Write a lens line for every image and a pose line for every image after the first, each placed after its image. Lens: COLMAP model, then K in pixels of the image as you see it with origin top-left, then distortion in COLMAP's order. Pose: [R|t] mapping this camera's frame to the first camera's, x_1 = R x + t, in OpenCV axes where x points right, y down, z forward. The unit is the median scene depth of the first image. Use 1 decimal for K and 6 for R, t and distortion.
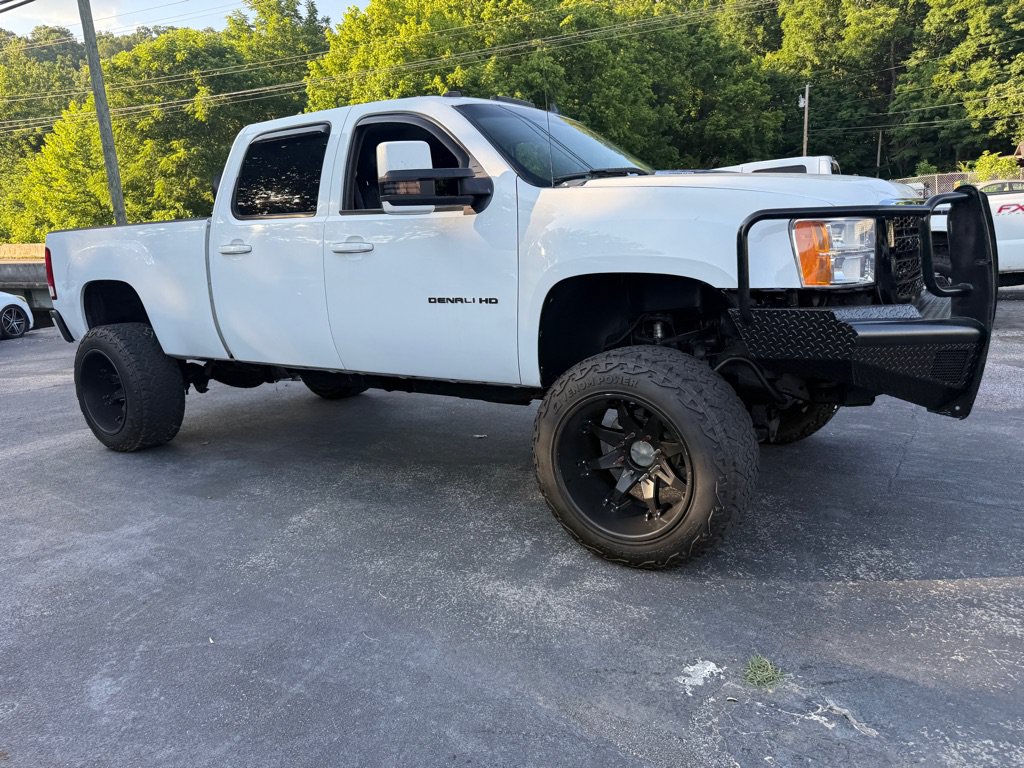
lens RADIAL K [[756.3, 0, 525.8], [0, 756.3, 379.1], [0, 0, 1]] dist [0.012402, -0.017691]
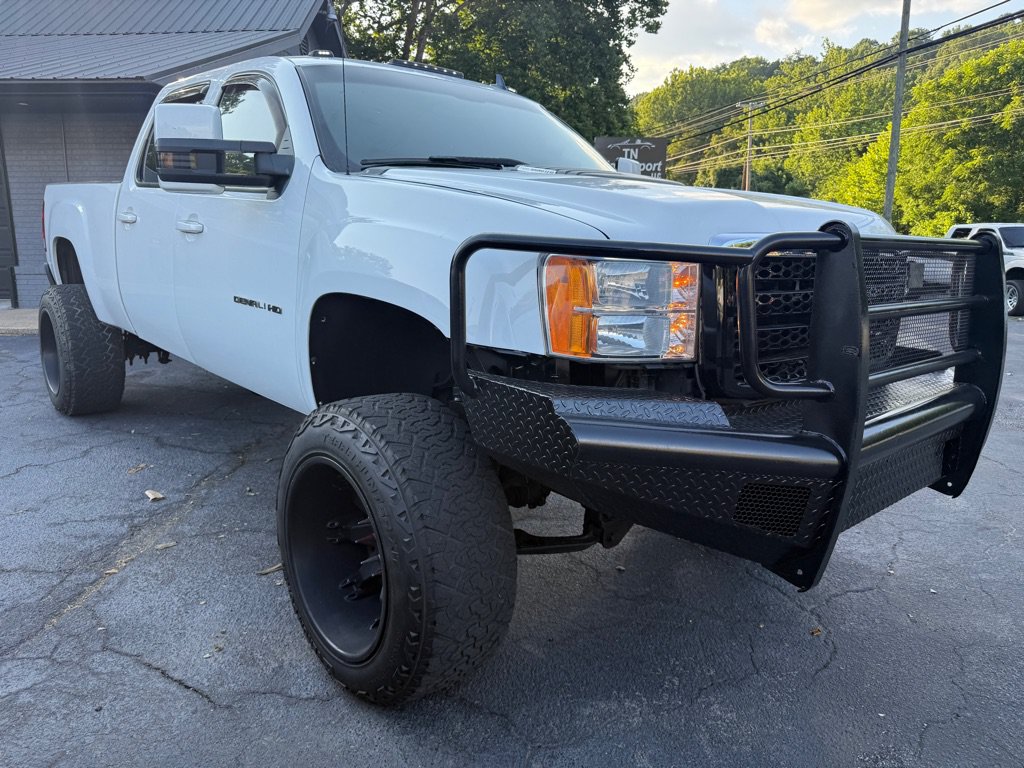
lens RADIAL K [[756.3, 0, 518.9], [0, 756.3, 386.6], [0, 0, 1]] dist [0.012402, -0.017691]
pose [[0.961566, 0.146998, -0.231912, 0.389257], [-0.140583, 0.989089, 0.044042, -0.092162], [0.235855, -0.009746, 0.971739, 0.272061]]
